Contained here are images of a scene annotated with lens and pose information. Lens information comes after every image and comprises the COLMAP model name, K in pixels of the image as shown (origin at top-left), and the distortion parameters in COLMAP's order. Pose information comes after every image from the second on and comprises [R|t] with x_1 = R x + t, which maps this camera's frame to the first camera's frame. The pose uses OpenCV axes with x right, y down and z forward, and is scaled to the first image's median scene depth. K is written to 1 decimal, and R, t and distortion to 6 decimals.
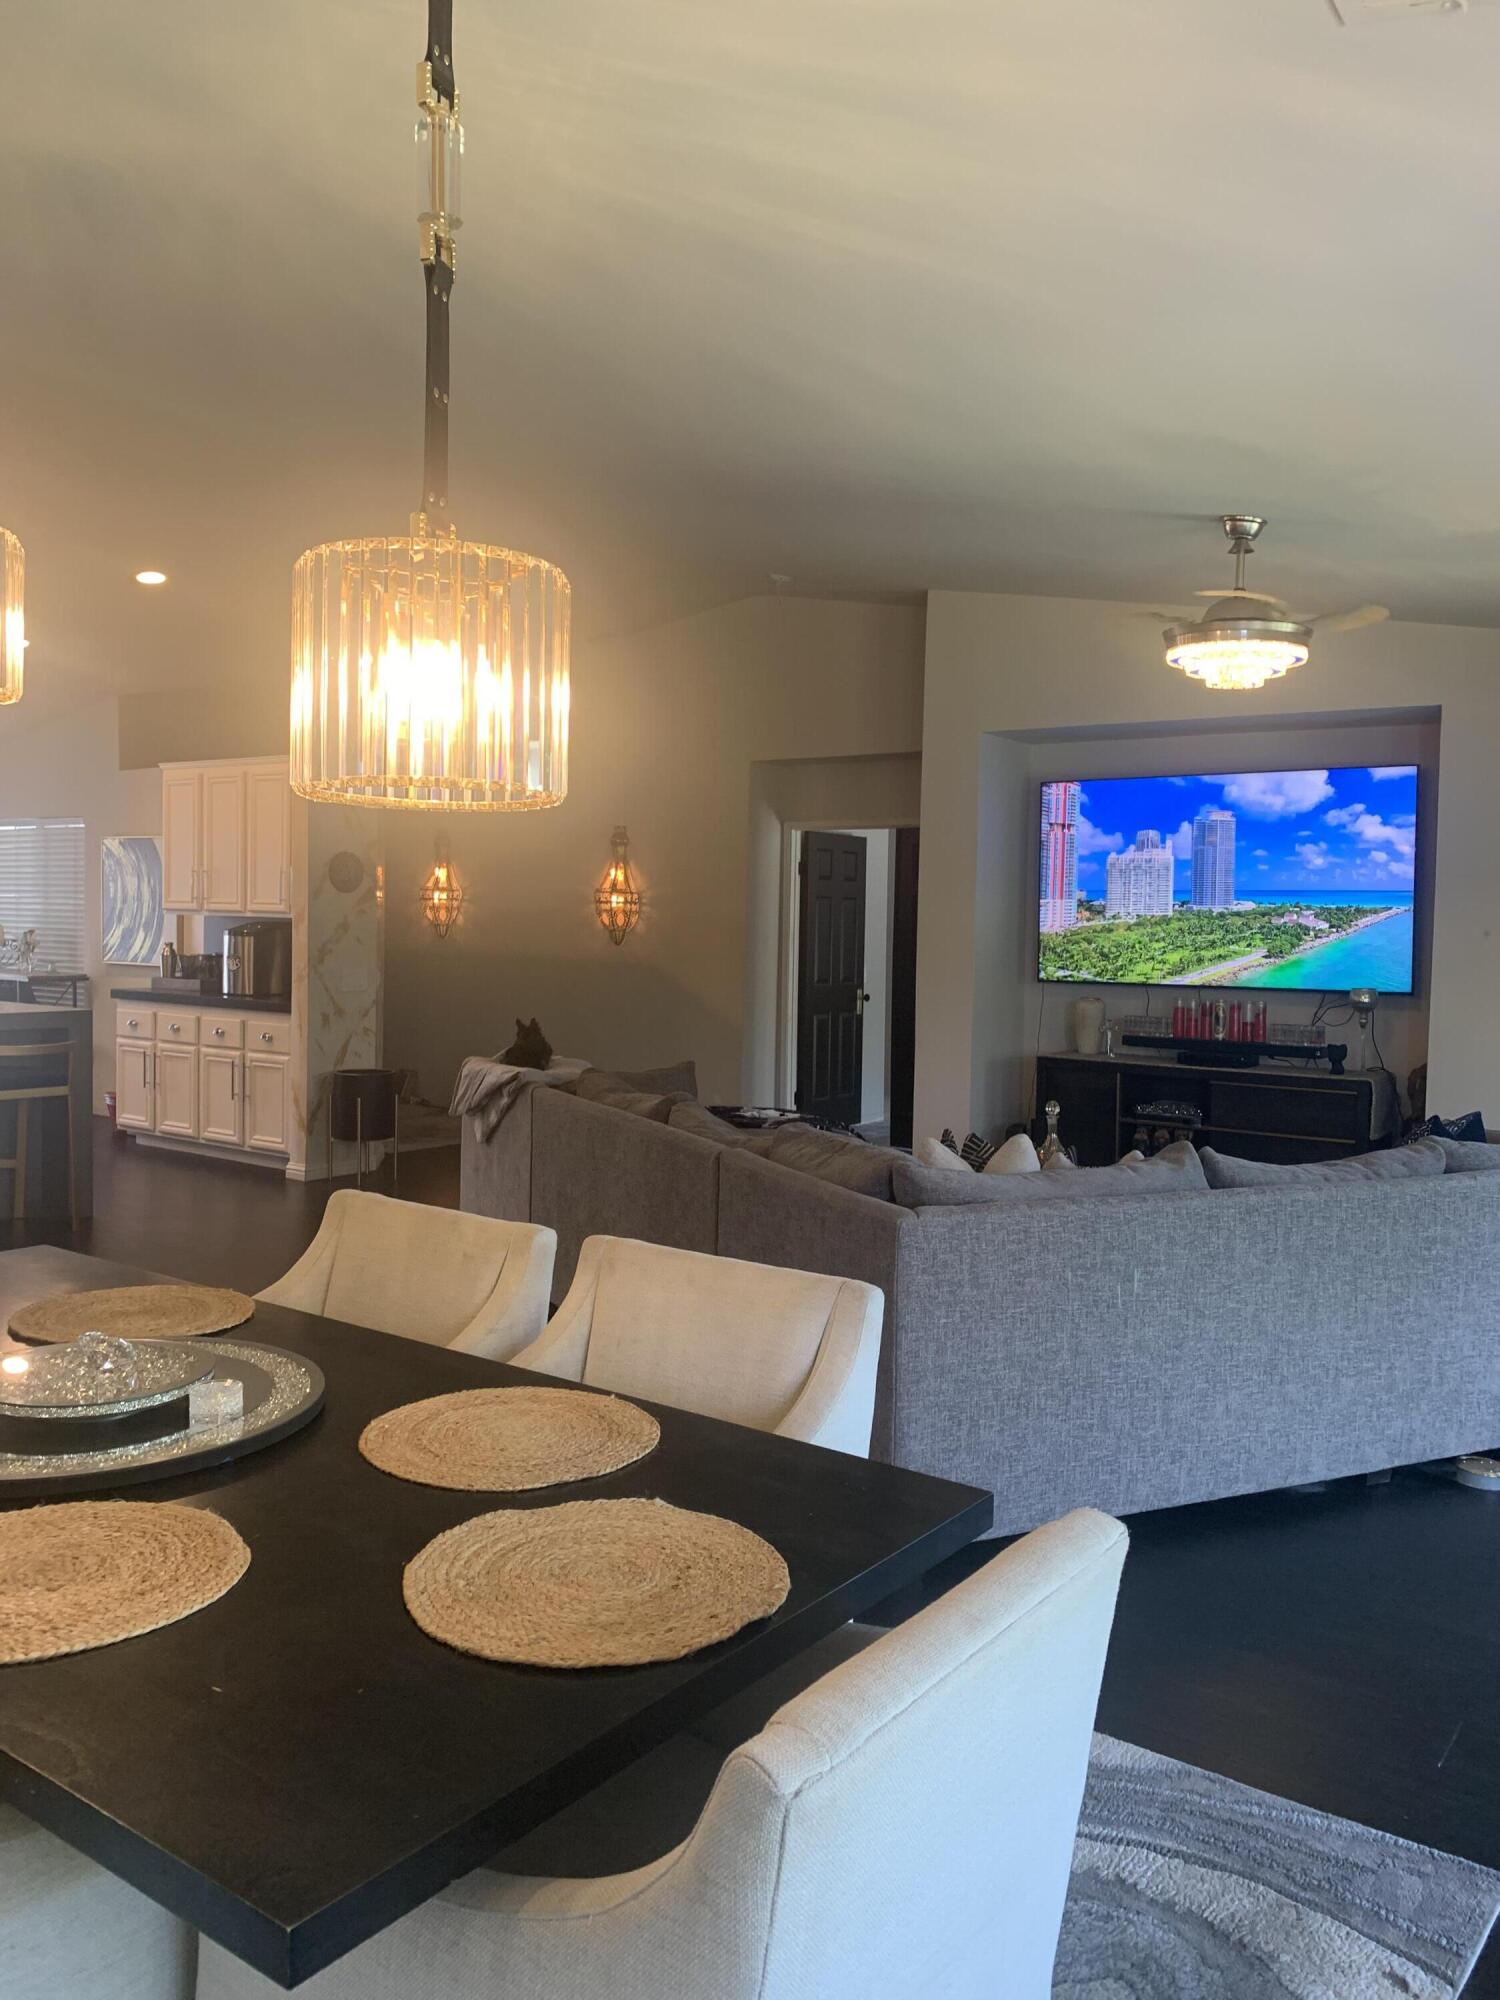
lens RADIAL K [[1524.4, 0, 782.8], [0, 1524.4, 989.0], [0, 0, 1]] dist [0.056186, -0.078509]
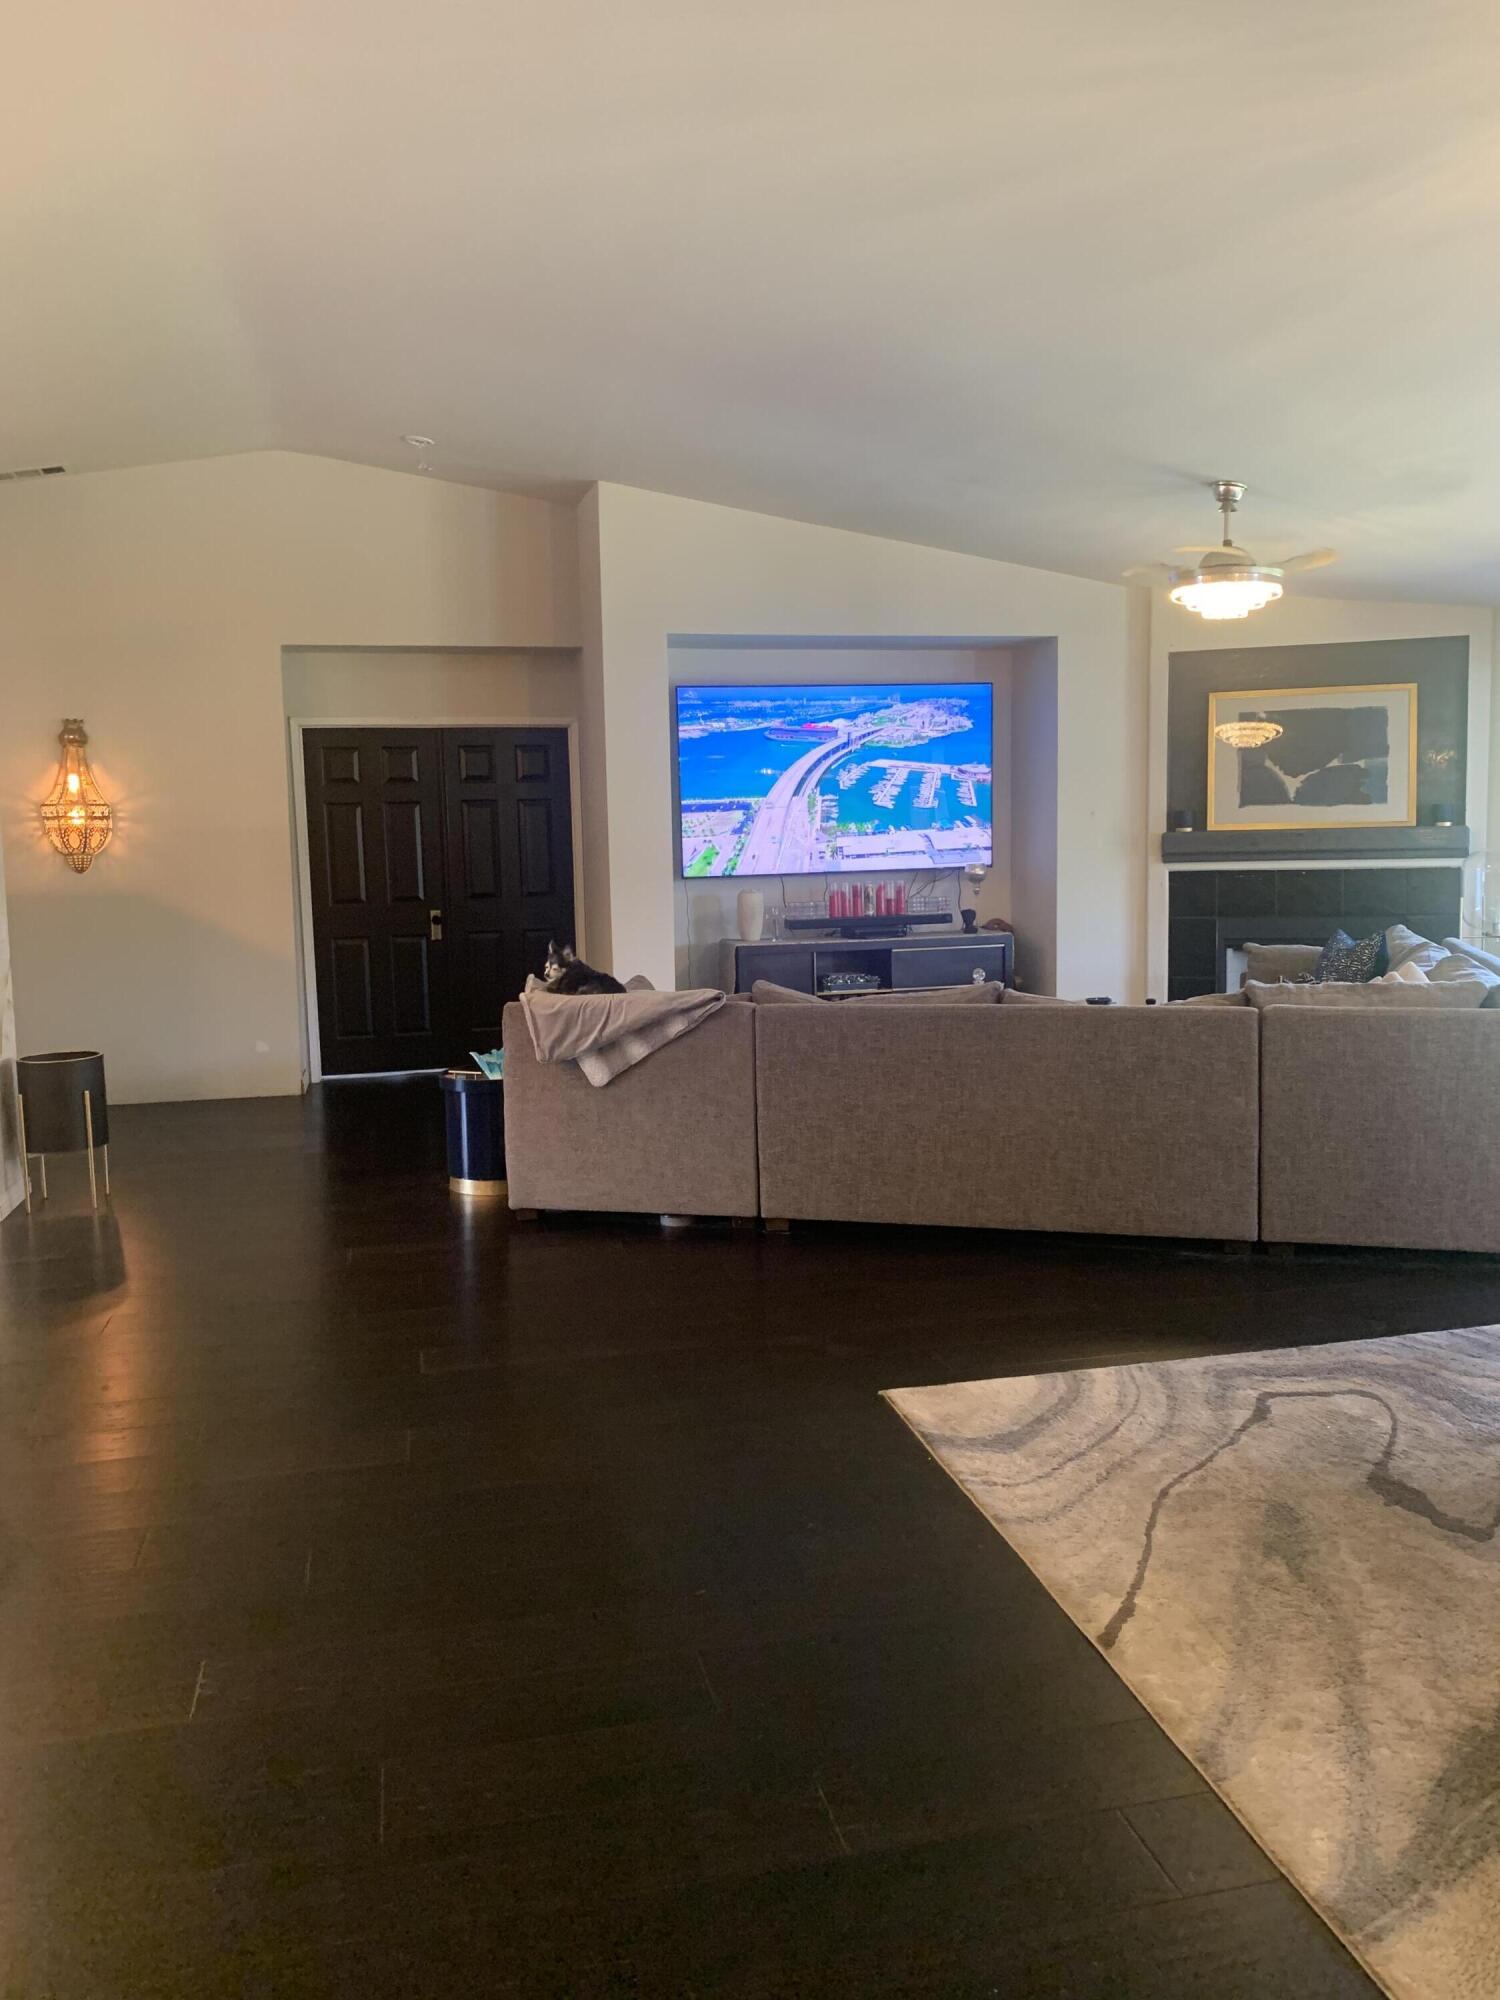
lens RADIAL K [[1524.4, 0, 738.1], [0, 1524.4, 989.8], [0, 0, 1]] dist [0.056186, -0.078509]
pose [[0.671820, -0.113496, 0.731967, -0.566274], [0.070039, 0.993497, 0.089765, -0.019536], [-0.737395, -0.009040, 0.675401, 0.259086]]
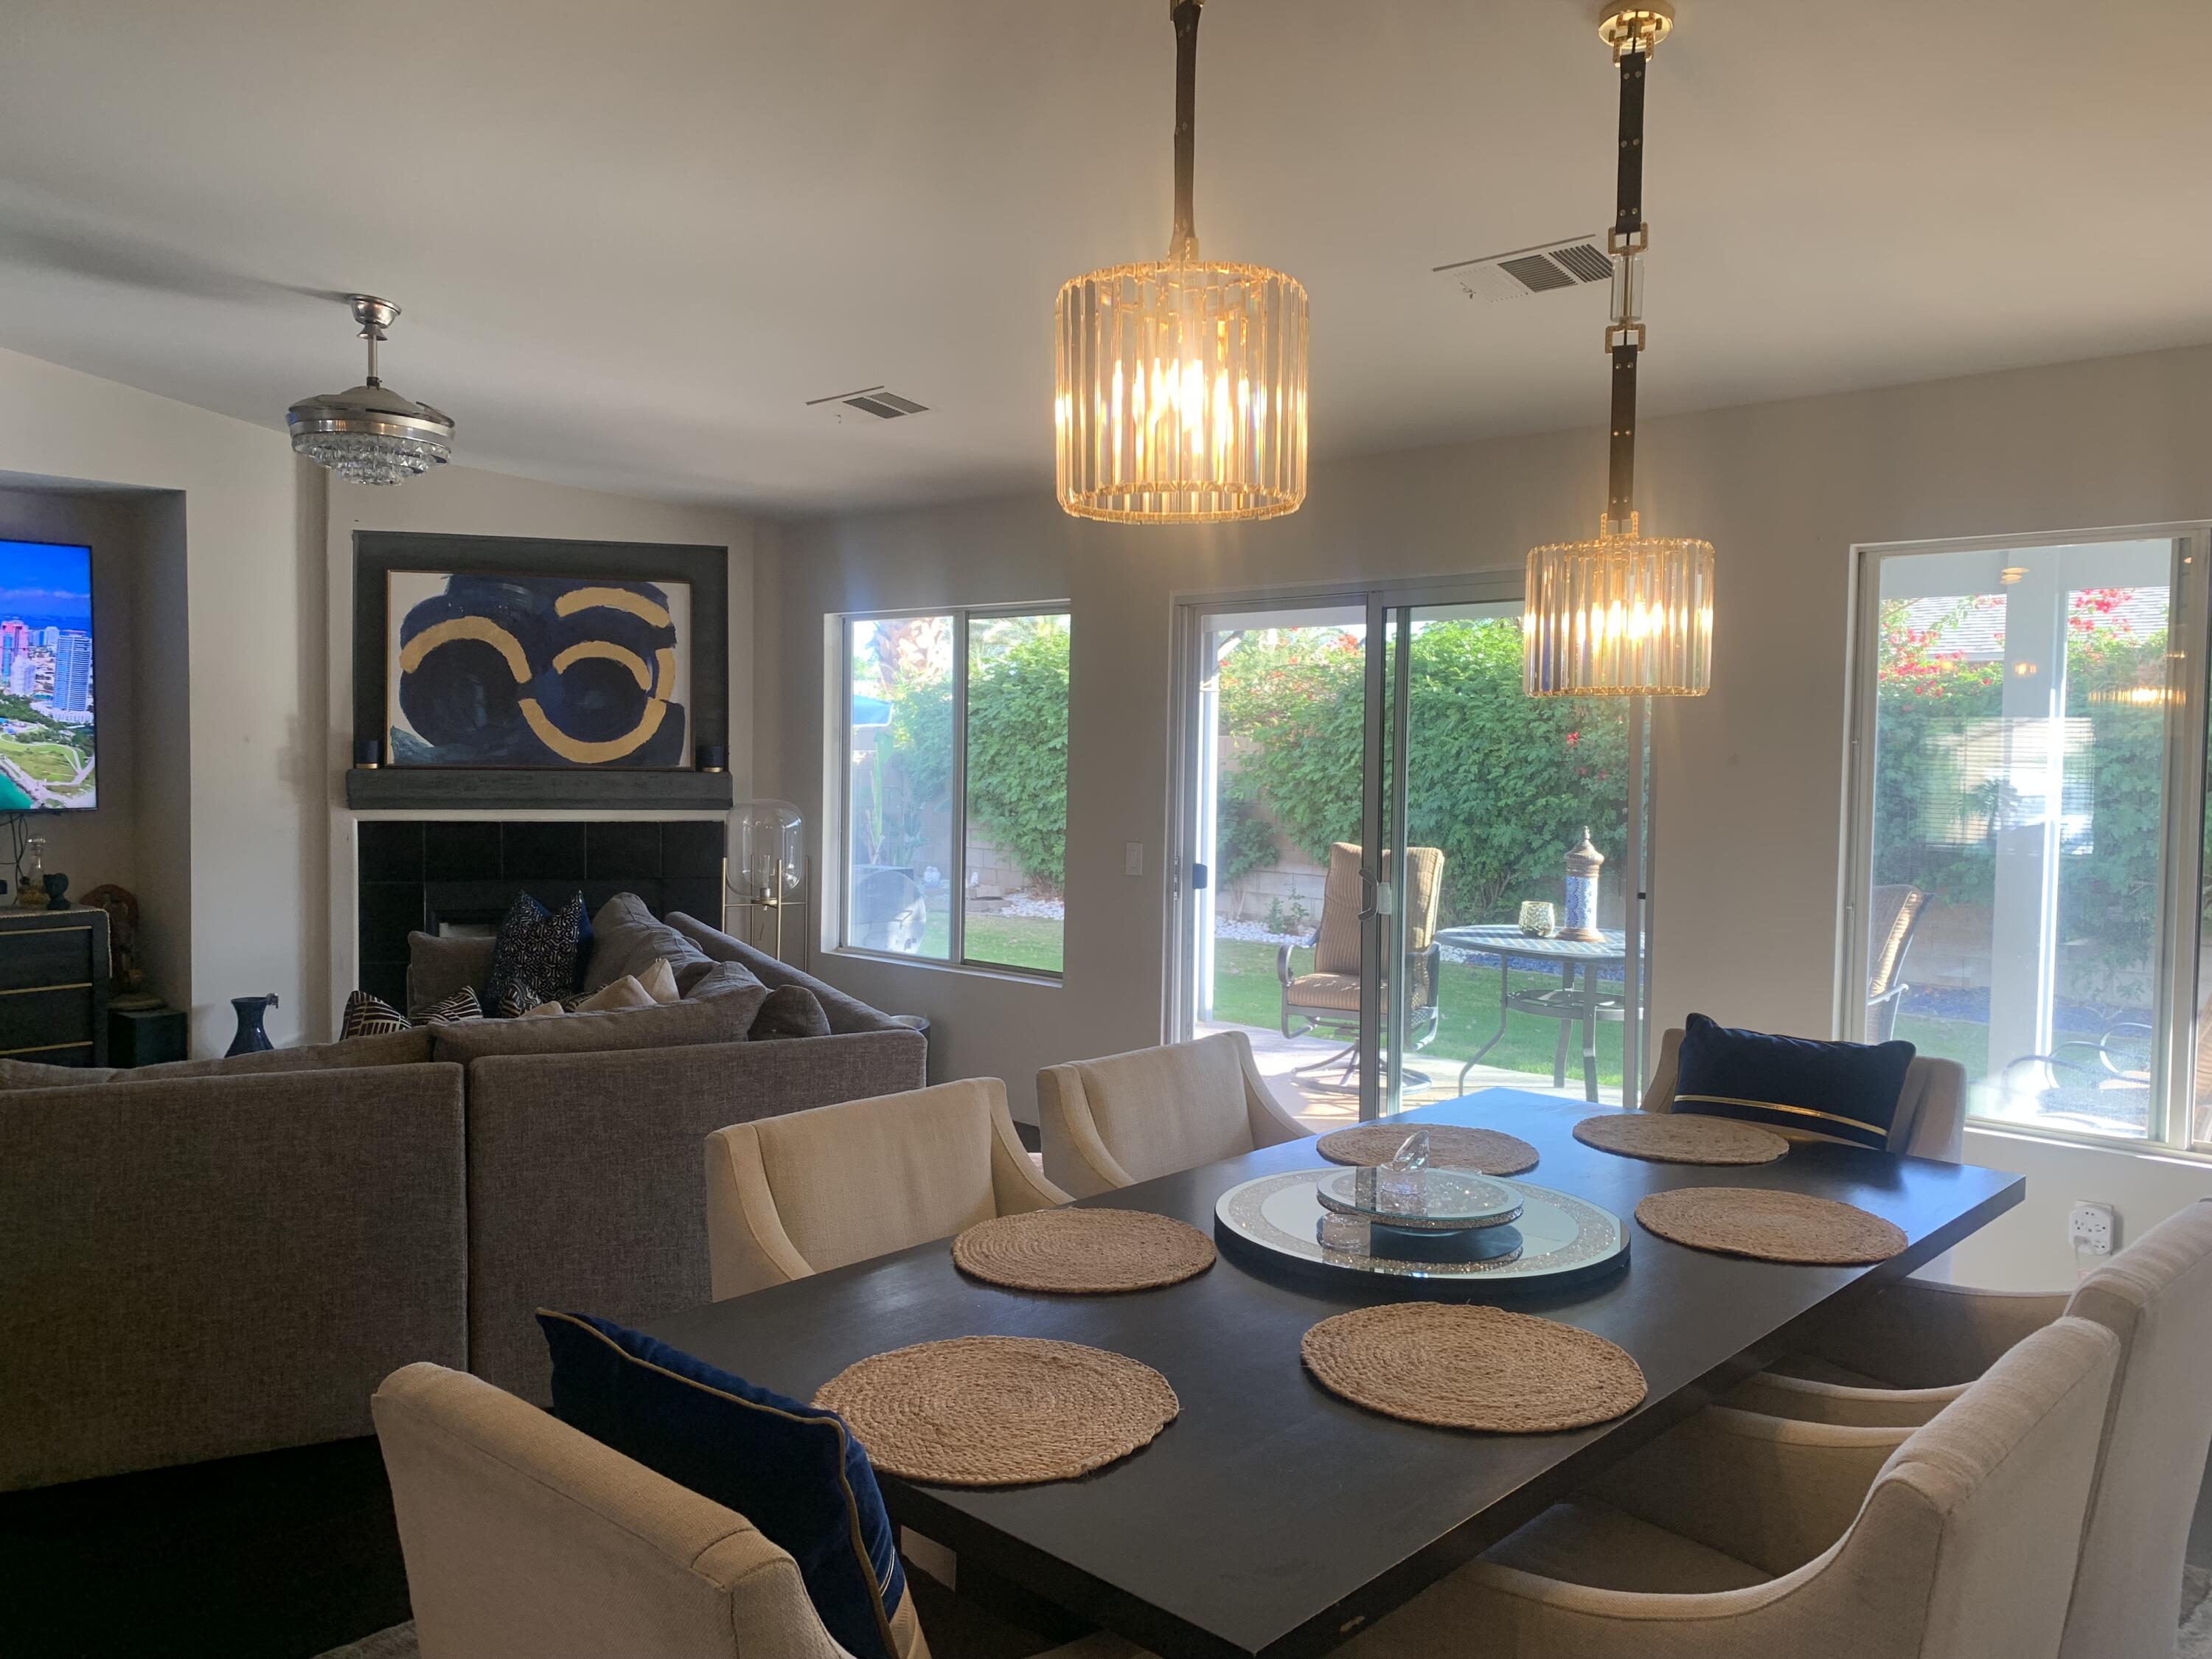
lens RADIAL K [[1686.0, 0, 1103.2], [0, 1686.0, 826.2], [0, 0, 1]] dist [0.056186, -0.078509]
pose [[0.135854, -0.071138, 0.988172, -0.398467], [0.032992, 0.997190, 0.067252, -0.027896], [-0.990179, 0.023466, 0.137820, 0.257992]]
